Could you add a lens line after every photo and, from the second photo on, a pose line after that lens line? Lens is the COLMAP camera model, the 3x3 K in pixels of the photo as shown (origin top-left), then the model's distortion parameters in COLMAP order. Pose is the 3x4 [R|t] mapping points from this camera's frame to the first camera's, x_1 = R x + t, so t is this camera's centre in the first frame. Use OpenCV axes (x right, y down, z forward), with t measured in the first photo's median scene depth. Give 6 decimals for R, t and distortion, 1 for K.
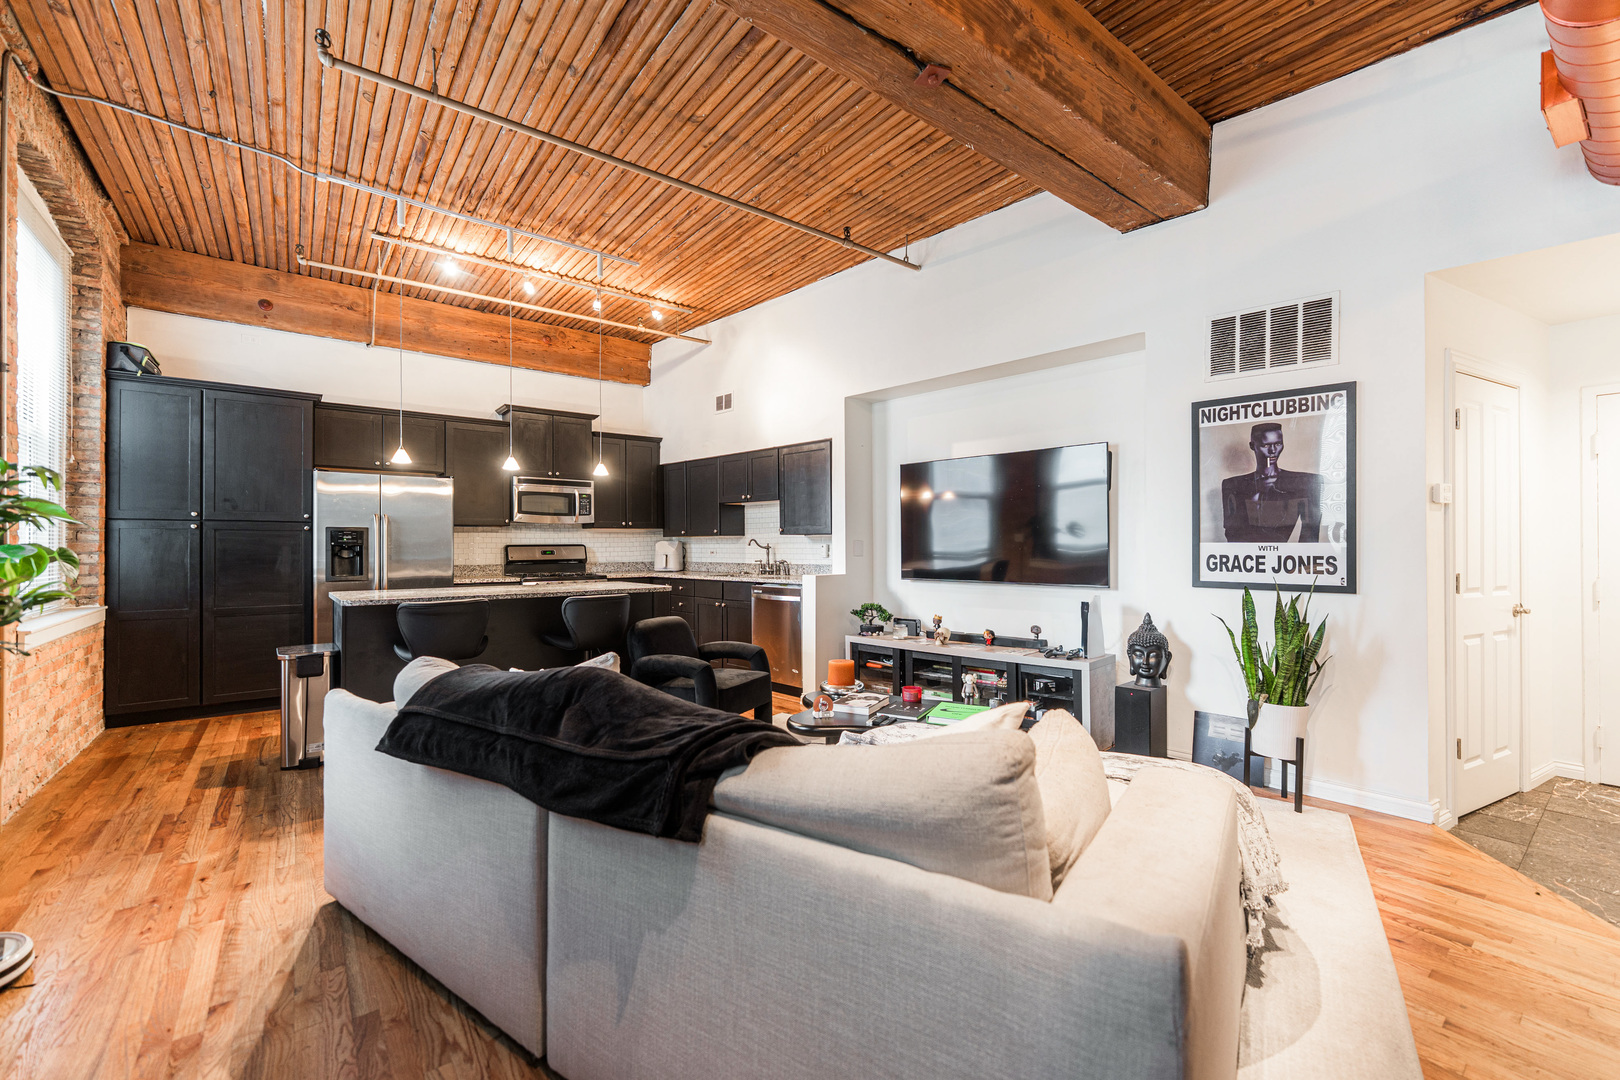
lens RADIAL K [[657.8, 0, 805.1], [0, 657.8, 542.4], [0, 0, 1]] dist [0.001254, -0.000352]
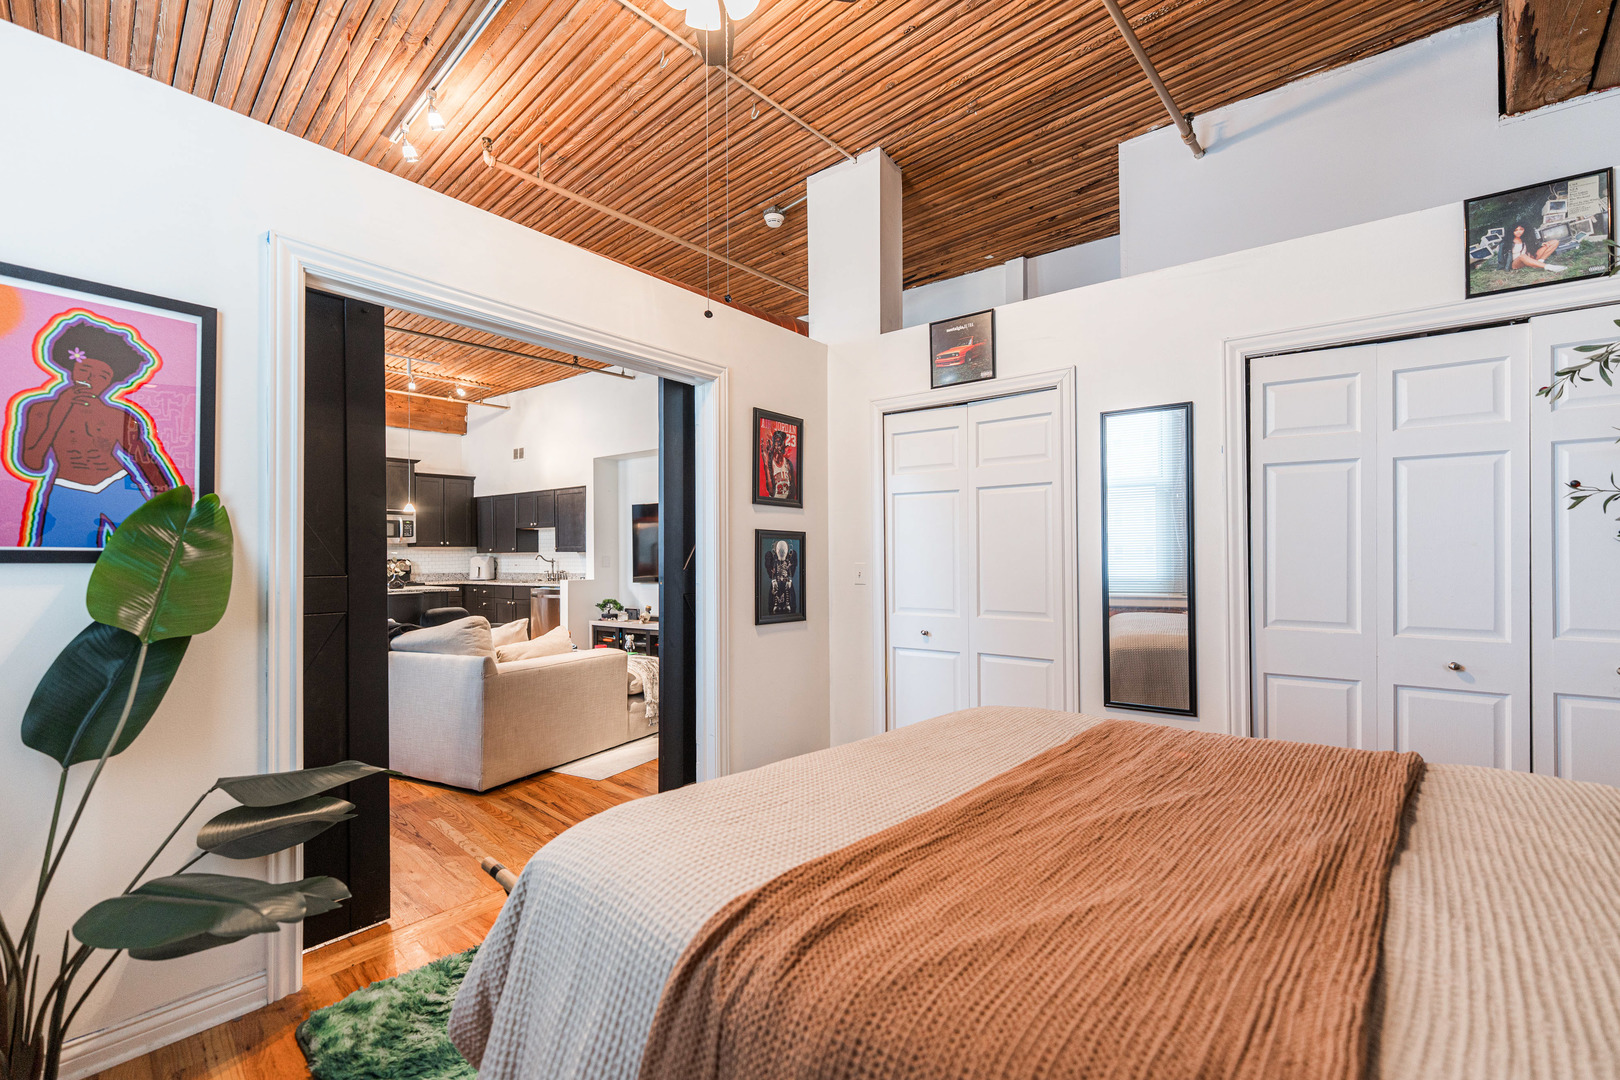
lens RADIAL K [[675.5, 0, 810.0], [0, 675.5, 552.2], [0, 0, 1]] dist [0.000216, -0.000021]
pose [[0.987630, -0.001711, 0.156794, 0.308247], [0.002460, 0.999986, -0.004579, -0.004164], [-0.156784, 0.004908, 0.987621, -0.569440]]
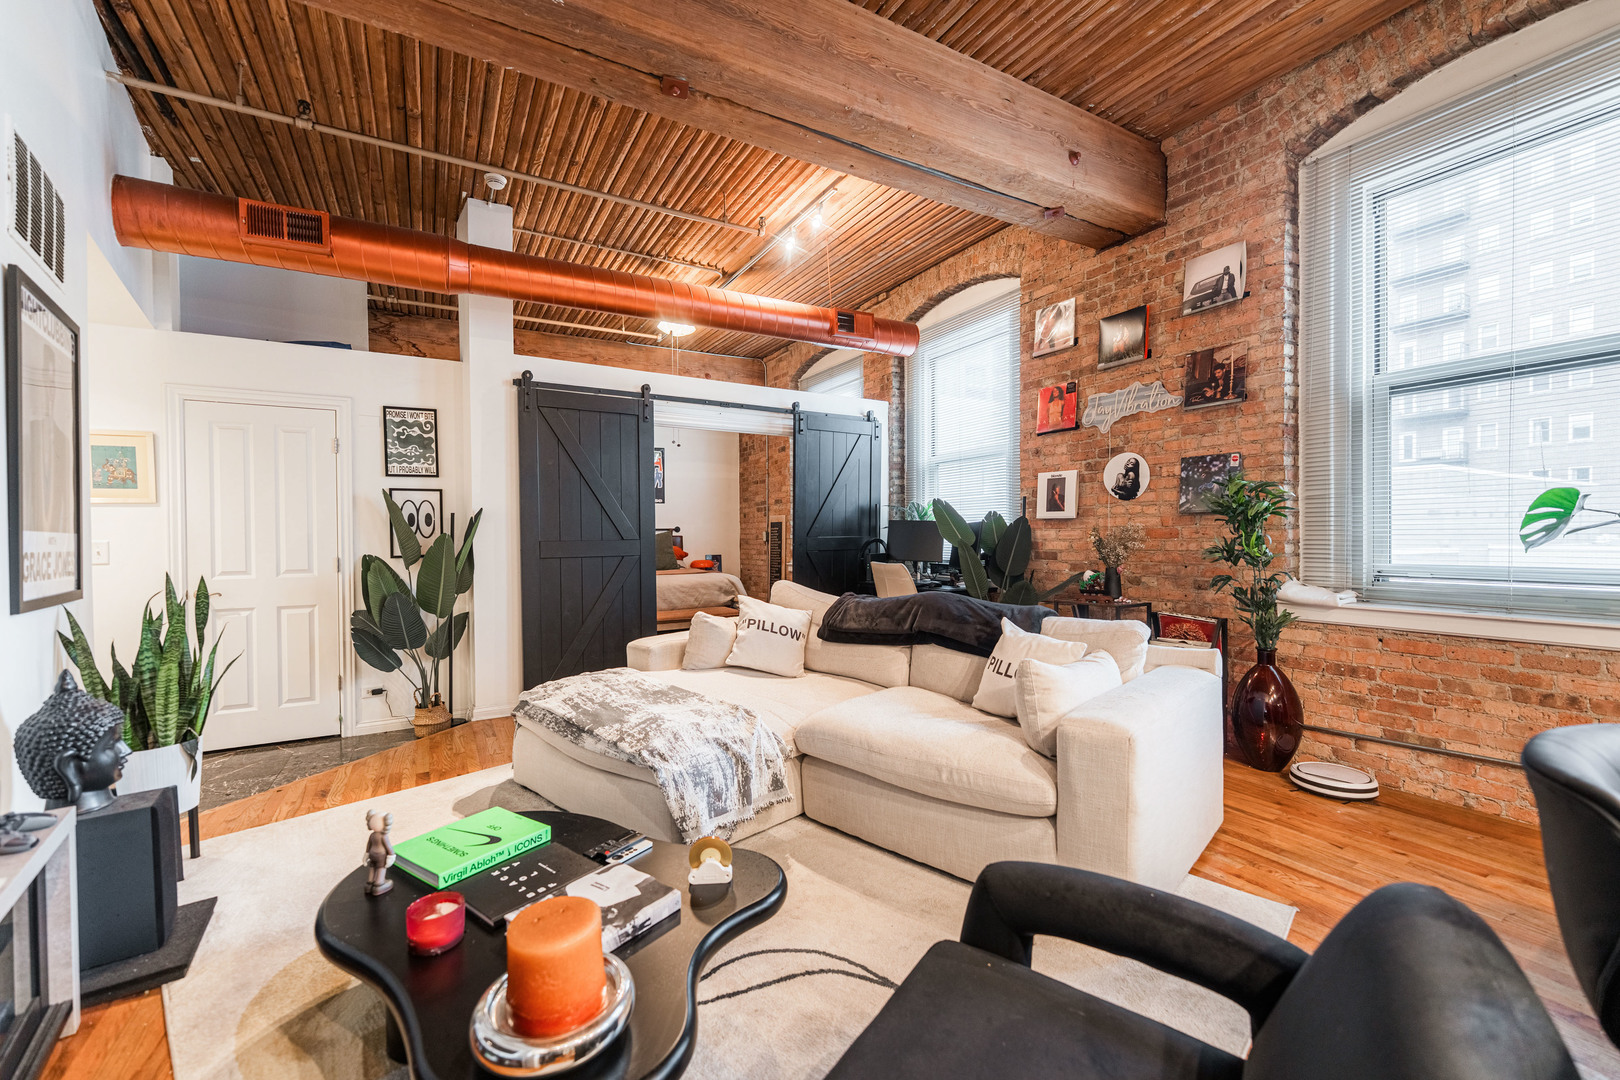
lens RADIAL K [[654.4, 0, 811.1], [0, 654.4, 547.1], [0, 0, 1]] dist [0.000920, 0.000060]
pose [[-0.990963, 0.010666, 0.133711, -0.075995], [0.012612, 0.999826, 0.013716, 0.010058], [-0.133541, 0.015279, -0.990925, 0.985572]]
